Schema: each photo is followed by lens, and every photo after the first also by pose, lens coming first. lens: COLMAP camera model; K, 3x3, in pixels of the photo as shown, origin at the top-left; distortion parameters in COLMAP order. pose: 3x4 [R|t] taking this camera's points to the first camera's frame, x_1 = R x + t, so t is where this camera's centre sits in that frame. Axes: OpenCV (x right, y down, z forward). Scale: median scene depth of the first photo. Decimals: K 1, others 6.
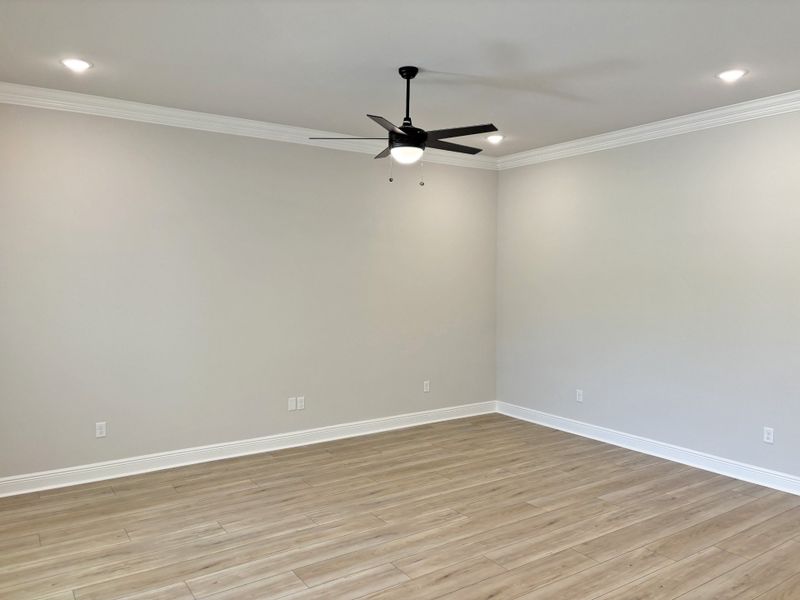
lens RADIAL K [[610.0, 0, 399.6], [0, 610.0, 300.5], [0, 0, 1]] dist [0.045482, -0.022642]
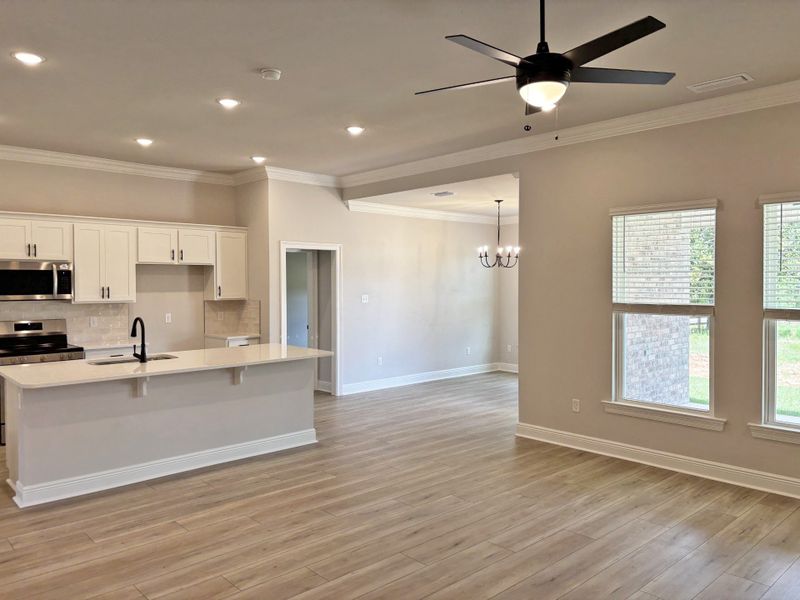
lens RADIAL K [[610.0, 0, 393.7], [0, 610.0, 300.1], [0, 0, 1]] dist [0.045482, -0.022642]
pose [[-0.990317, -0.001248, -0.138819, 0.322939], [-0.010742, 0.997651, 0.067658, -0.054841], [0.138409, 0.068494, -0.988004, 1.936066]]
